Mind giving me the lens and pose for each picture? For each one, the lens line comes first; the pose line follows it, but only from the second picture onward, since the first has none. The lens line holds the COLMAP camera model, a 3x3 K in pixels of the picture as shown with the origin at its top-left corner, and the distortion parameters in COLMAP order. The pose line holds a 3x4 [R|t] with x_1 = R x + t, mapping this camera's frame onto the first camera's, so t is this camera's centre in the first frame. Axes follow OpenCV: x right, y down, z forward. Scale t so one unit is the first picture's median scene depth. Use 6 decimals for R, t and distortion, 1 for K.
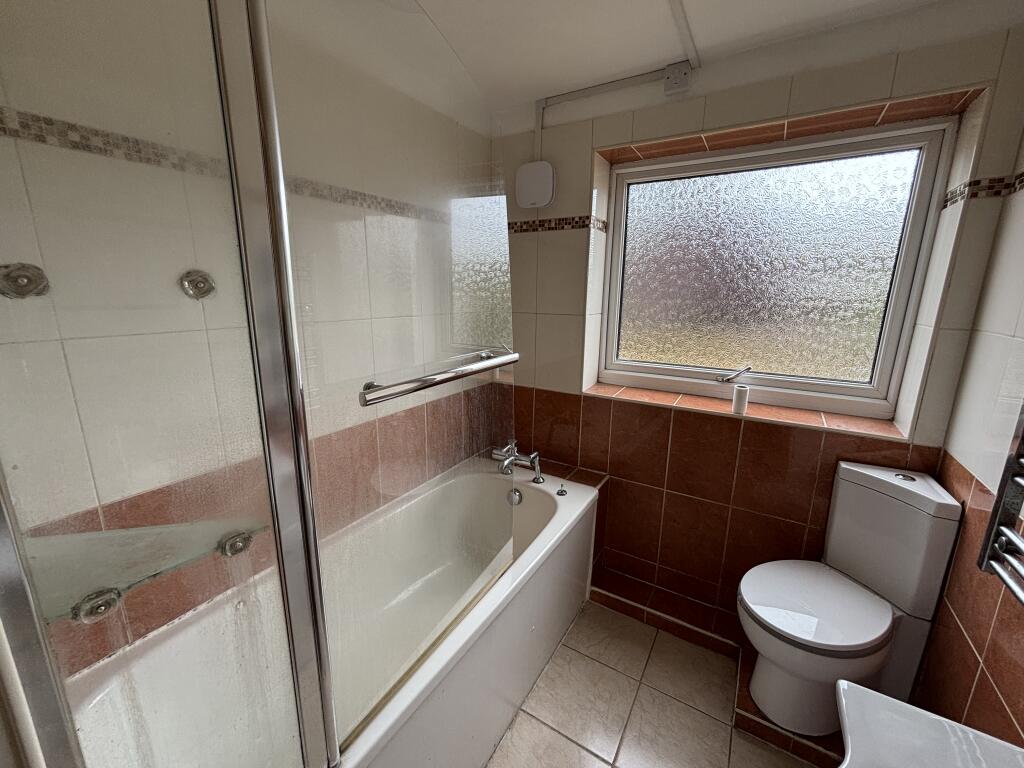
lens RADIAL K [[412.2, 0, 509.6], [0, 412.2, 383.0], [0, 0, 1]] dist [0.004244, -0.001785]
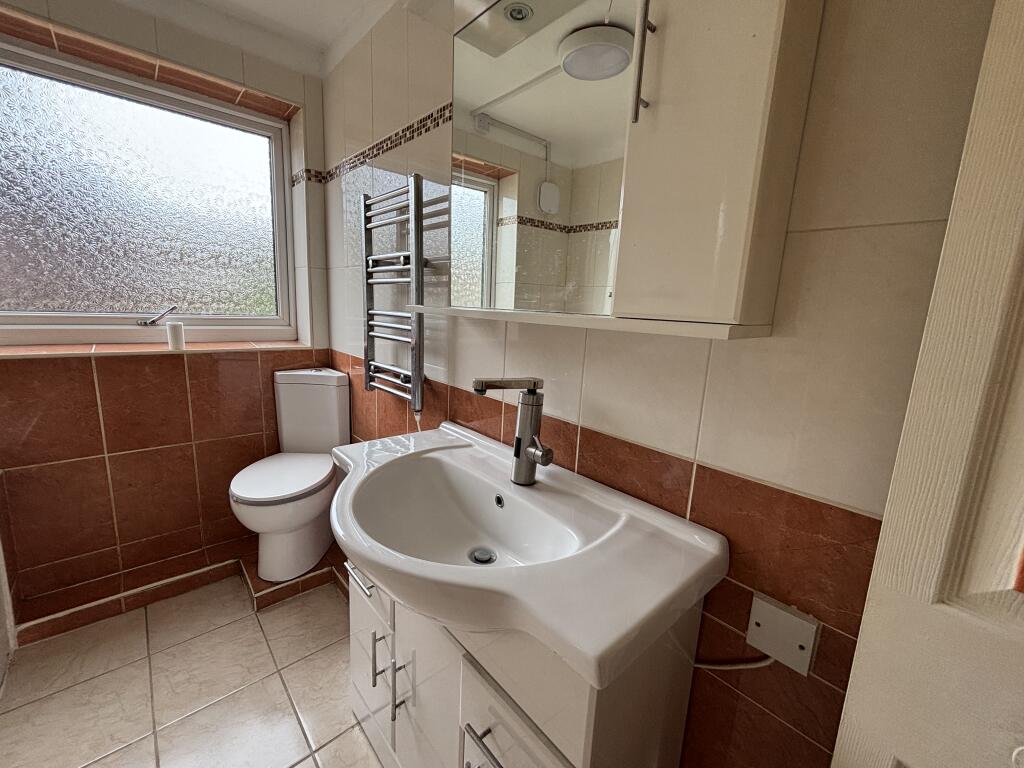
lens RADIAL K [[412.2, 0, 512.8], [0, 412.2, 383.3], [0, 0, 1]] dist [0.004244, -0.001785]
pose [[0.266039, -0.172341, 0.948431, -0.237684], [0.164571, 0.977564, 0.131472, 0.186594], [-0.949810, 0.121107, 0.288432, -0.071353]]
